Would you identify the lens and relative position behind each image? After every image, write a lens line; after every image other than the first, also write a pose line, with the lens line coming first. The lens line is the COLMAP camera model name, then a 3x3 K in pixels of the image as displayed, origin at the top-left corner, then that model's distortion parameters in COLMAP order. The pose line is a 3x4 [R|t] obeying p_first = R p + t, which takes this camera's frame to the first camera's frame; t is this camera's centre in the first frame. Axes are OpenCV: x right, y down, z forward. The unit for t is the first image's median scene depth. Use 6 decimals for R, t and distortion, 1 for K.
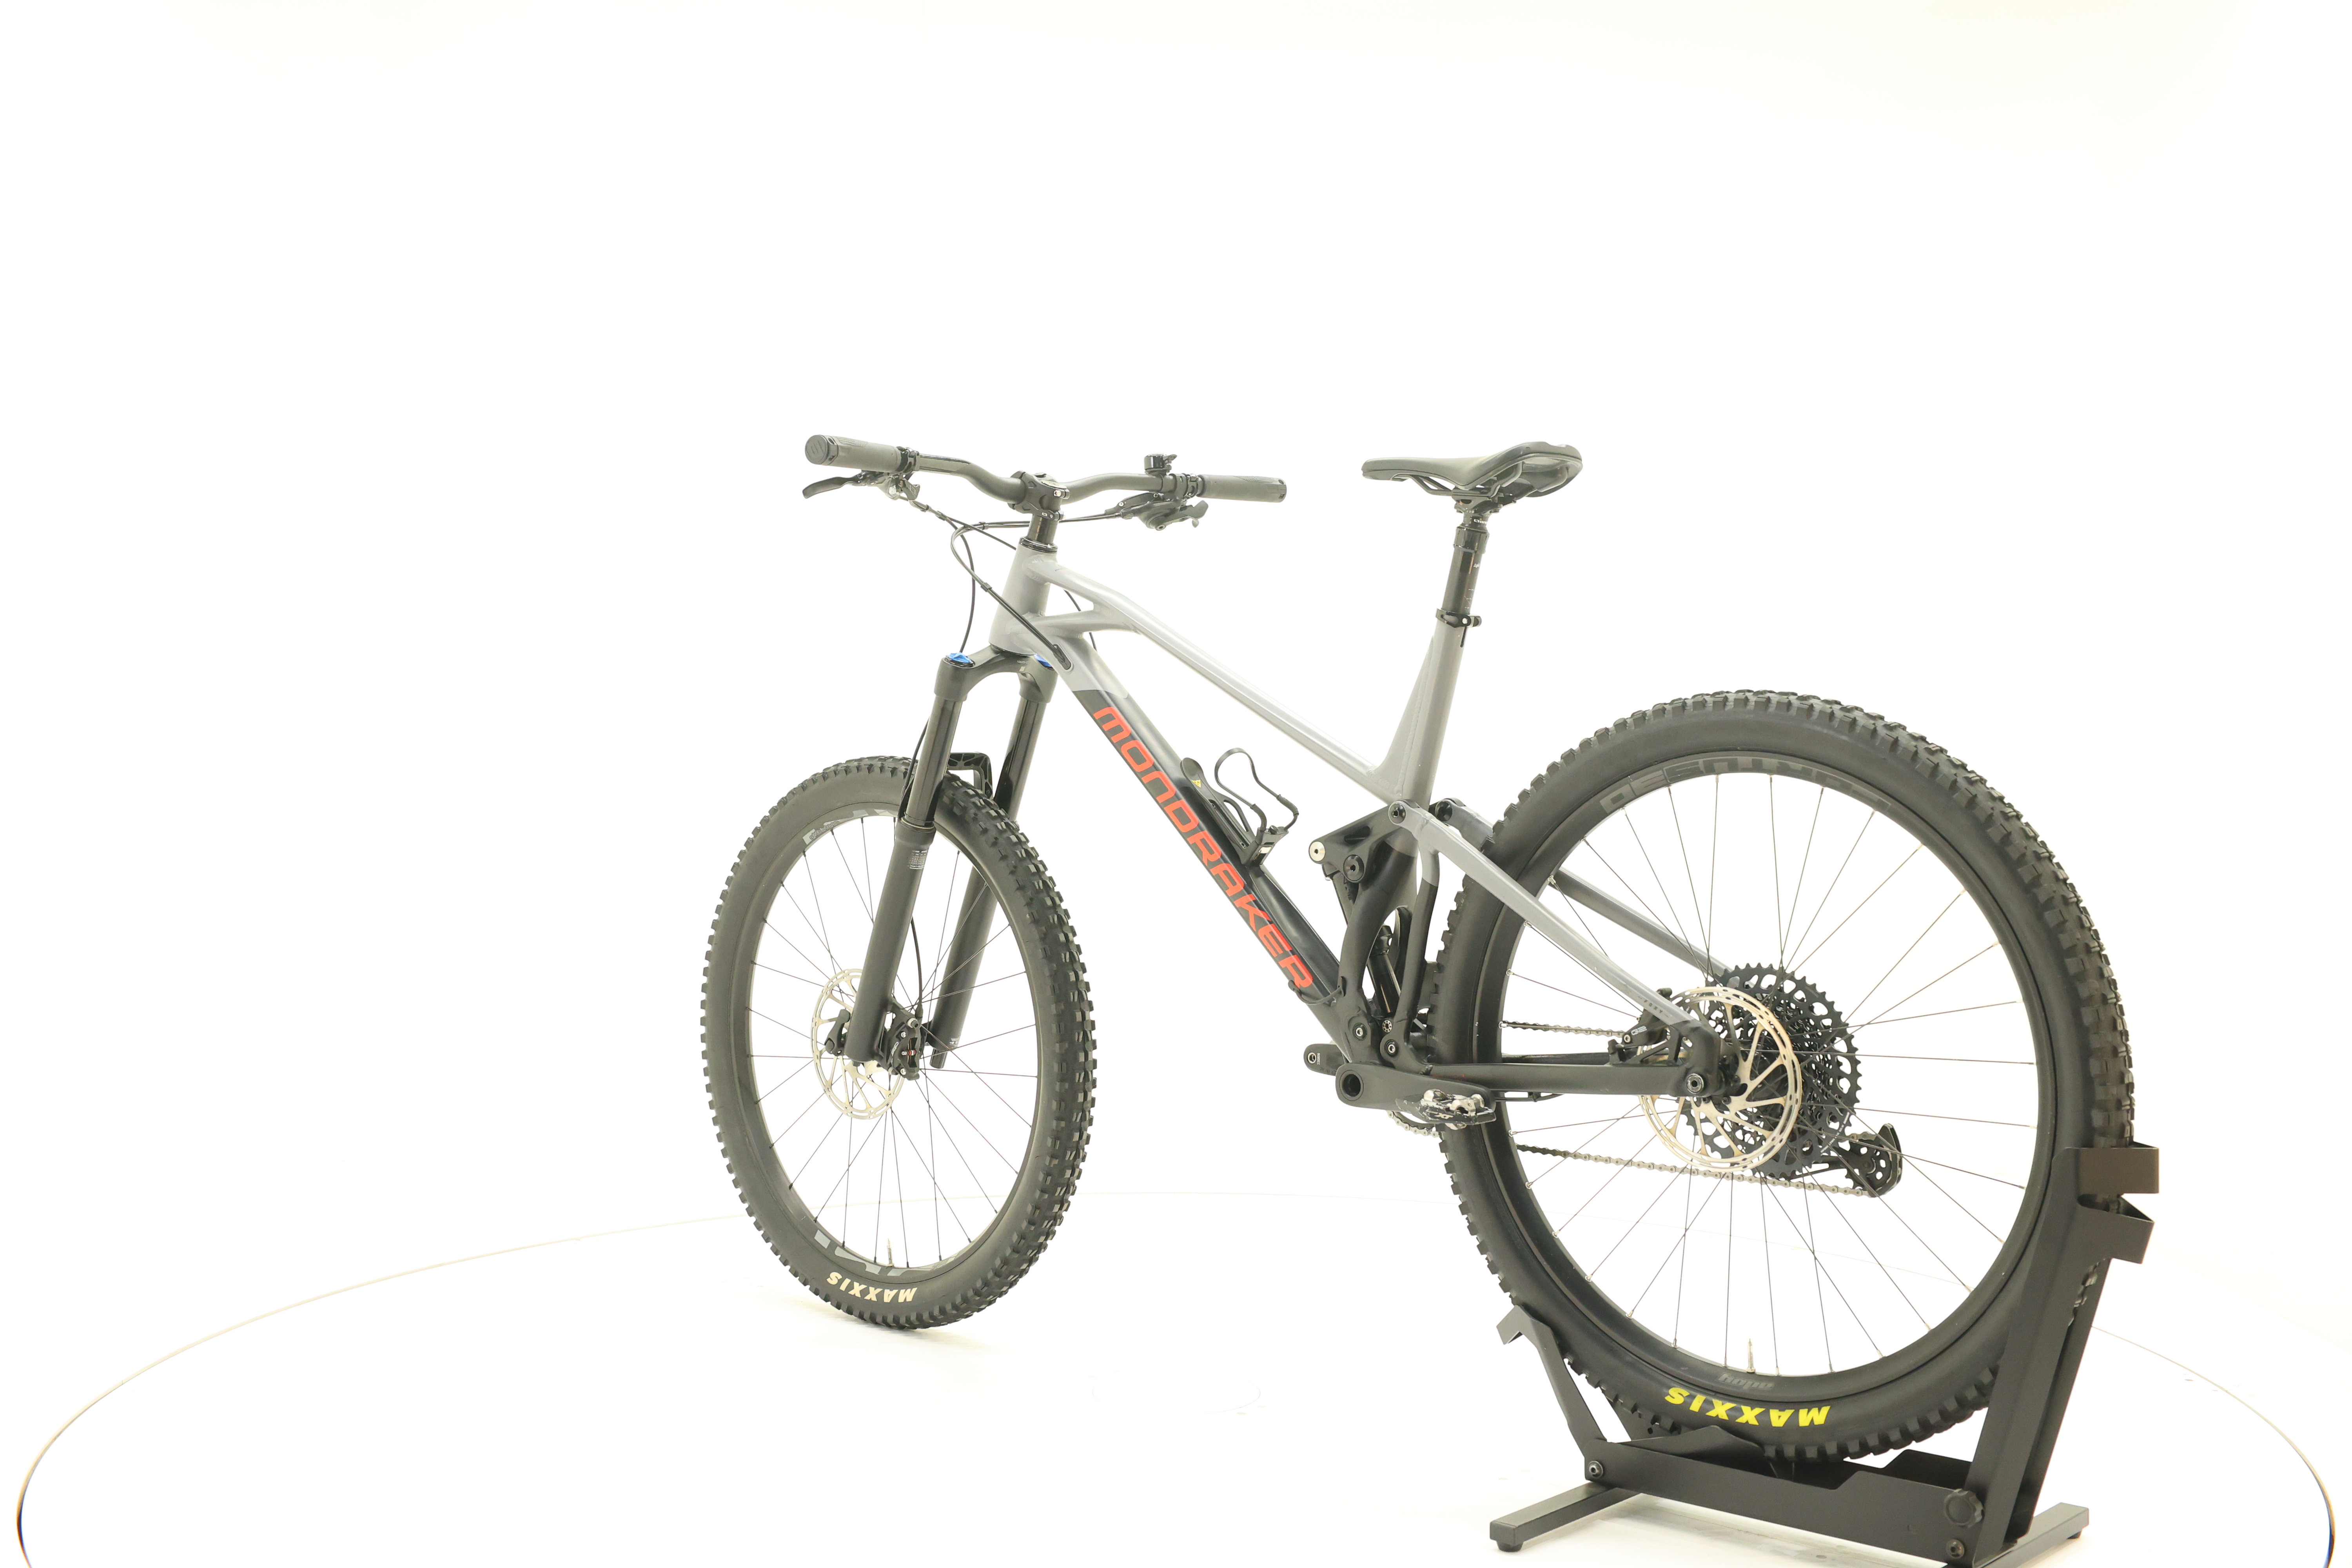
lens RADIAL K [[2502.4, 0, 1179.3], [0, 2502.4, 775.3], [0, 0, 1]] dist [0.007963, 0.000000]
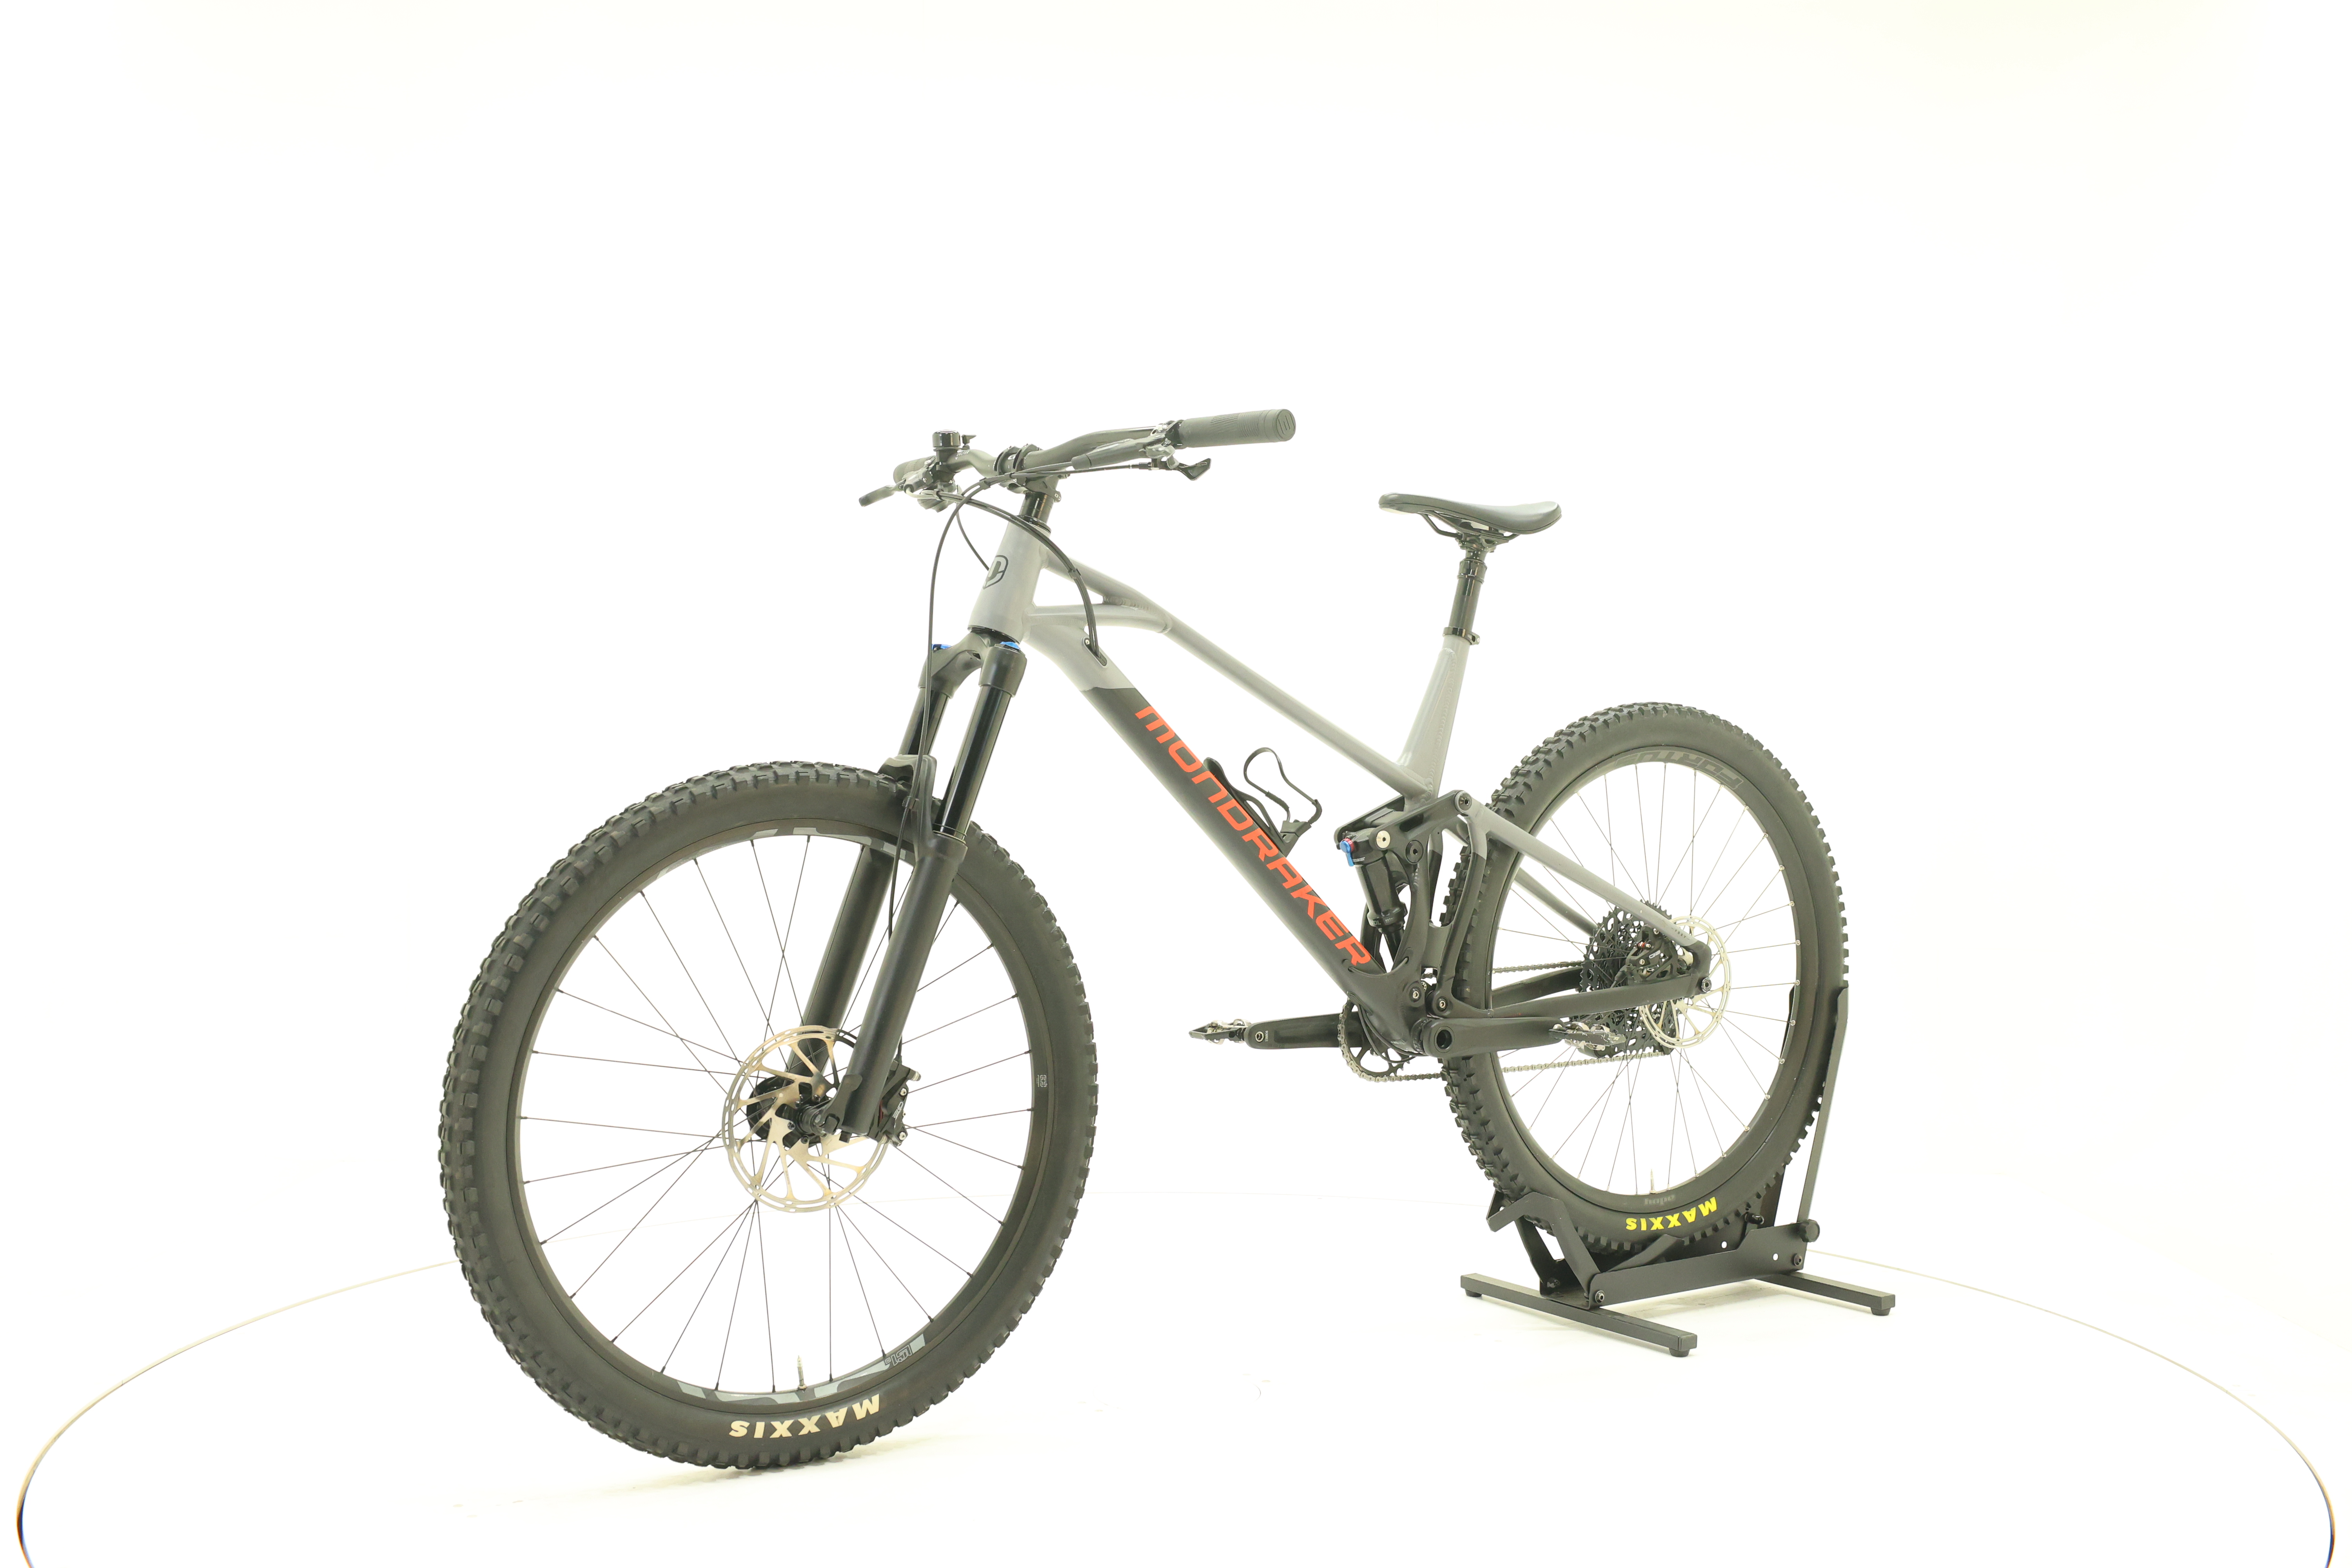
lens RADIAL K [[2502.4, 0, 1187.2], [0, 2502.4, 782.9], [0, 0, 1]] dist [0.007963, 0.000000]
pose [[0.230114, -0.021743, 0.972921, -1.044437], [0.012928, 0.999730, 0.019285, -0.017328], [-0.973078, 0.008141, 0.230333, 0.823935]]
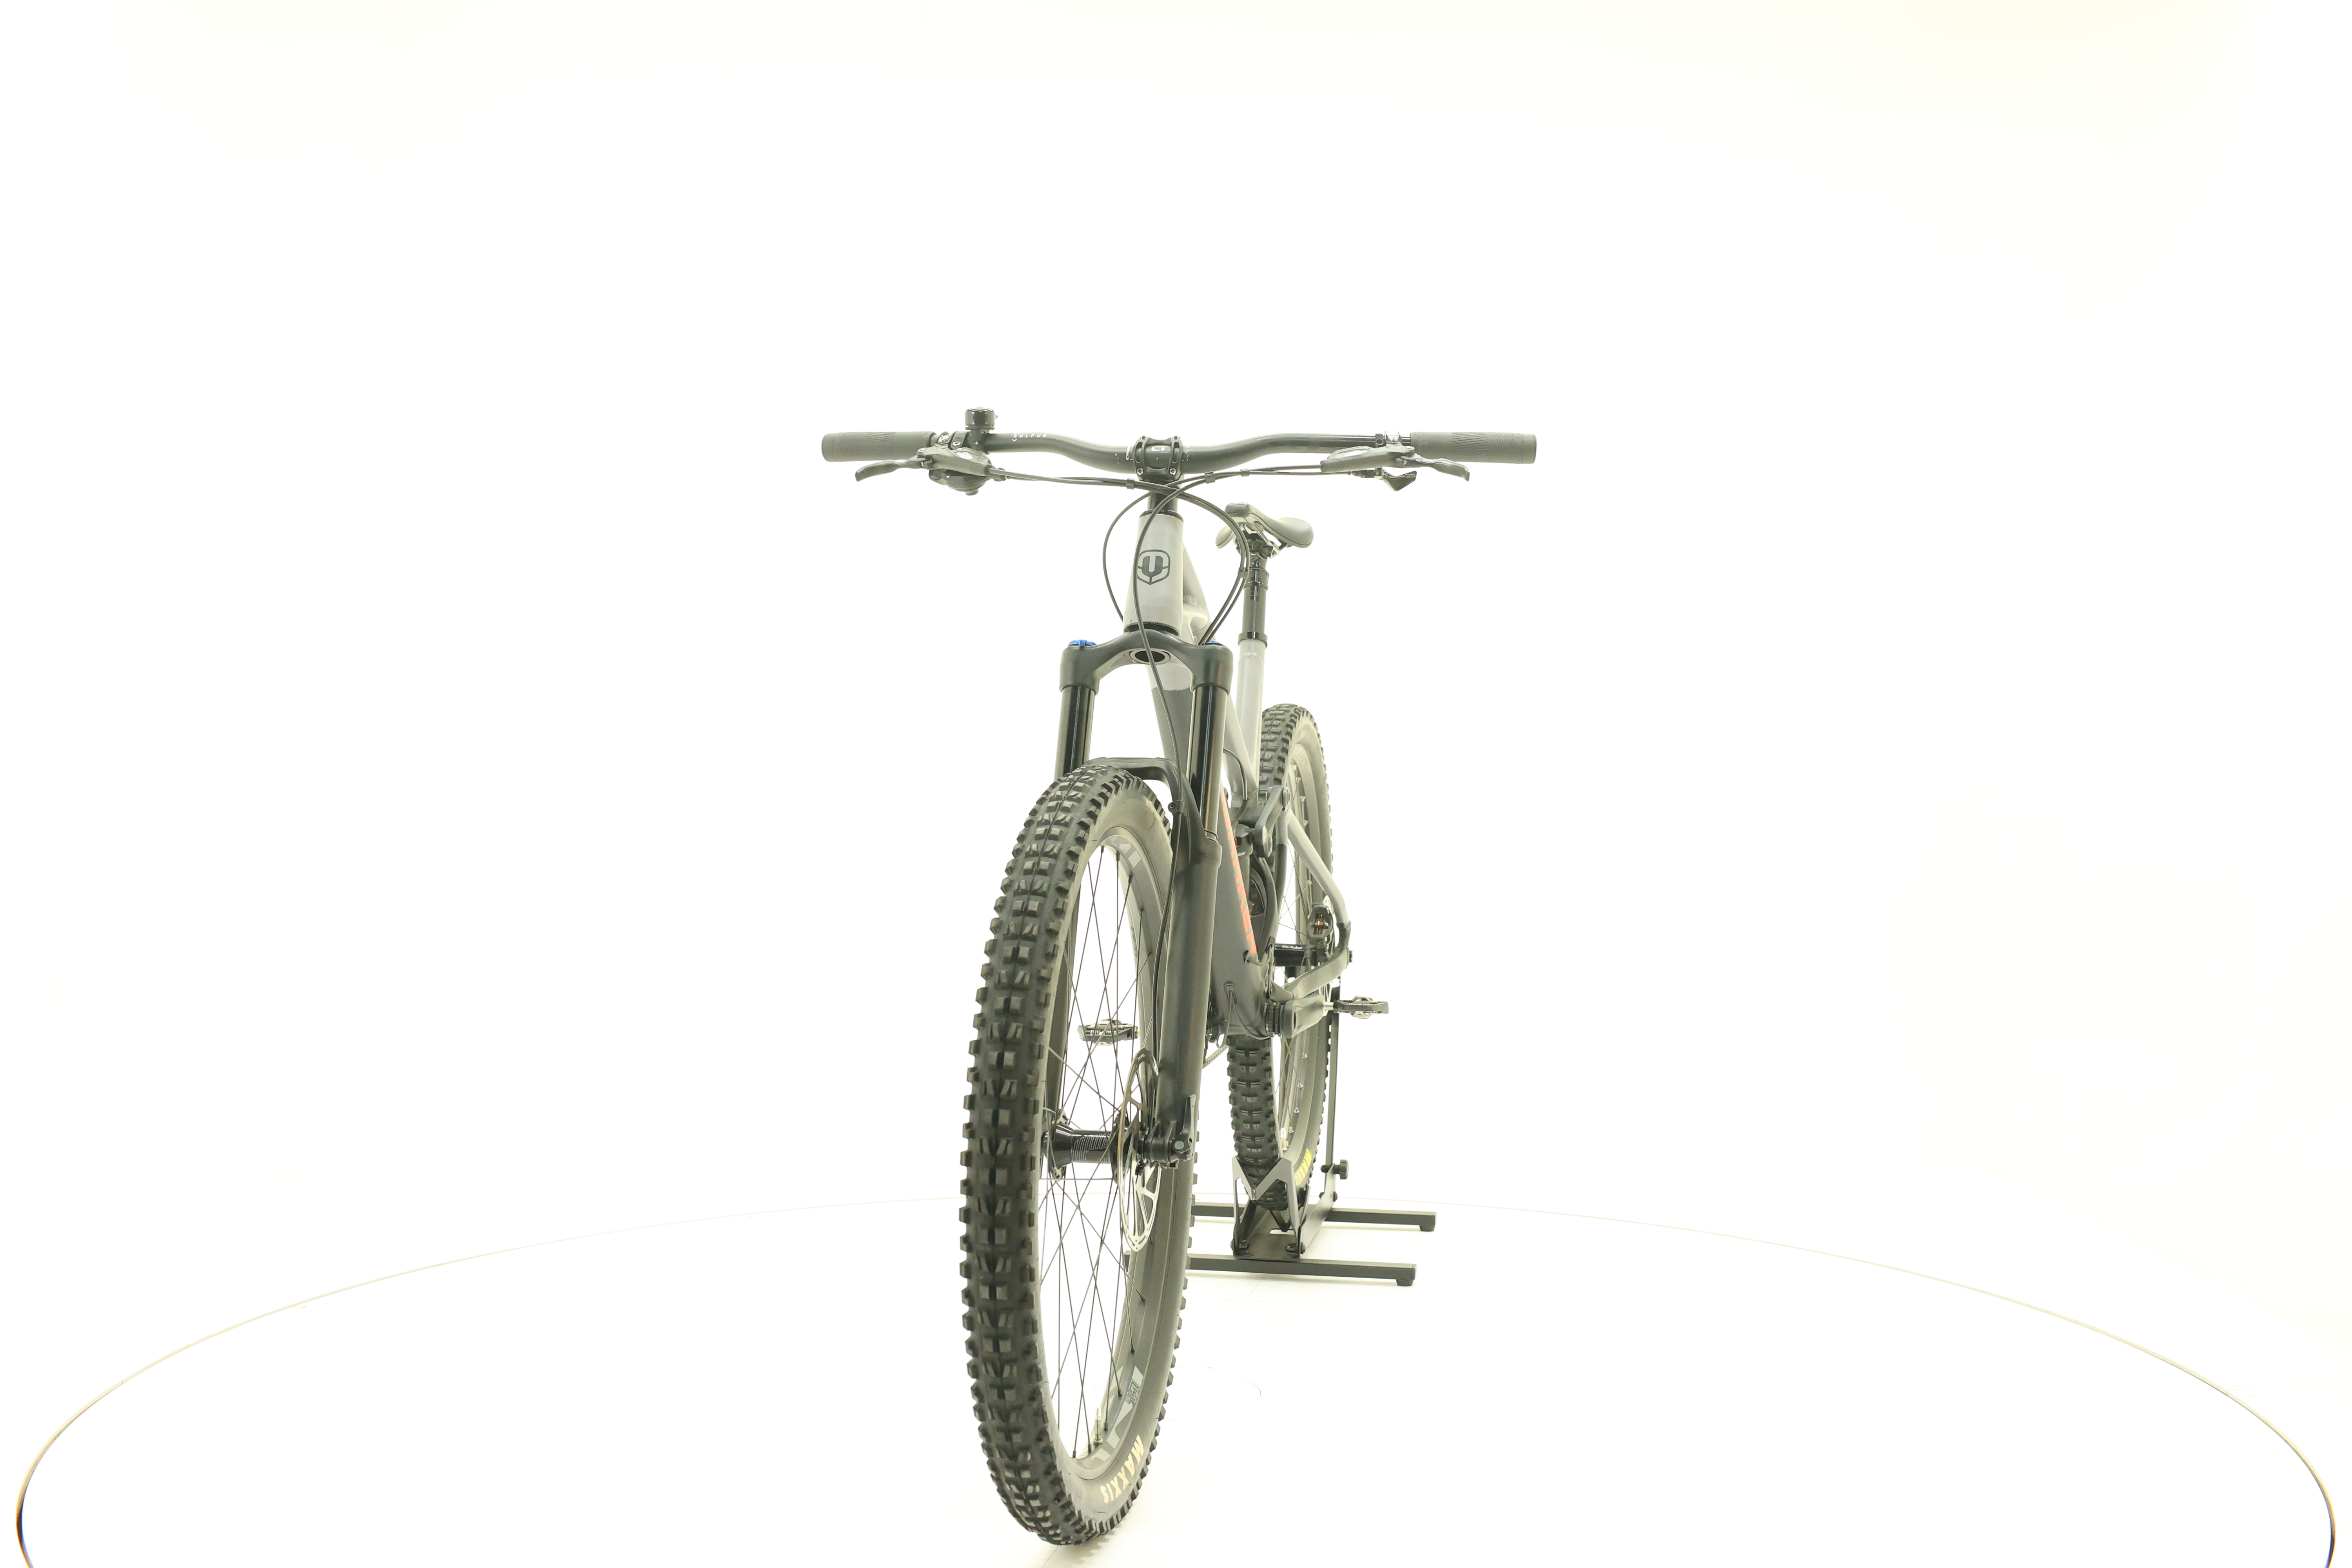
lens RADIAL K [[2502.4, 0, 1174.9], [0, 2502.4, 790.3], [0, 0, 1]] dist [0.007963, 0.000000]
pose [[-0.519181, -0.028159, 0.854201, -0.915120], [0.006145, 0.999308, 0.036677, -0.032841], [-0.854642, 0.024291, -0.518649, 1.632773]]
